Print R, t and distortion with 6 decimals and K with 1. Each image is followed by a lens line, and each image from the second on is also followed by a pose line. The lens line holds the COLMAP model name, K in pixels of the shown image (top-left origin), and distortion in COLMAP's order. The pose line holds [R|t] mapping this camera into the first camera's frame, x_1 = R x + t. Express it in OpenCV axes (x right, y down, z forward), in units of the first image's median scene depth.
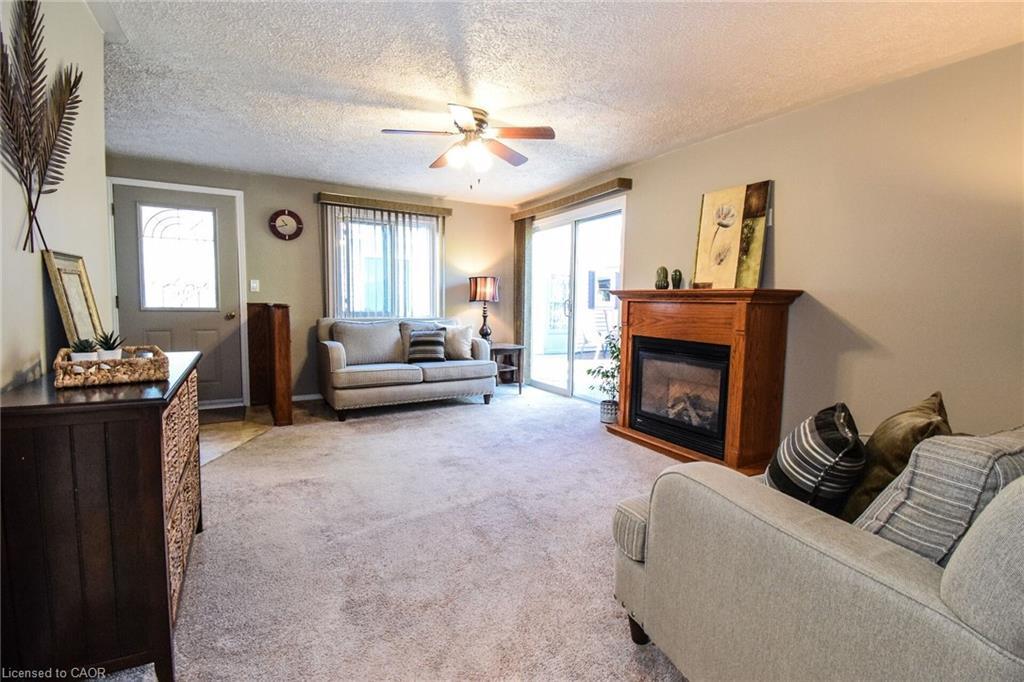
lens RADIAL K [[456.7, 0, 511.5], [0, 456.7, 341.8], [0, 0, 1]] dist [0.008647, -0.018065]
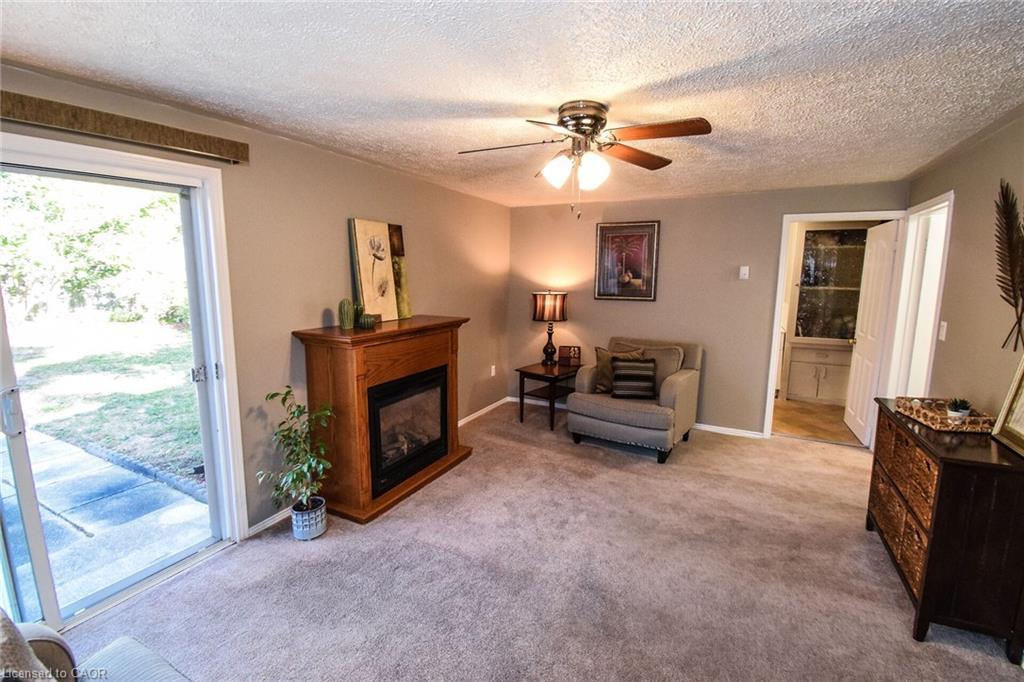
lens RADIAL K [[456.7, 0, 511.2], [0, 456.7, 340.0], [0, 0, 1]] dist [0.008647, -0.018065]
pose [[-0.581585, -0.137144, 0.801842, -0.557052], [0.061372, 0.975480, 0.211356, -0.276064], [-0.811167, 0.172132, -0.558908, 1.377065]]
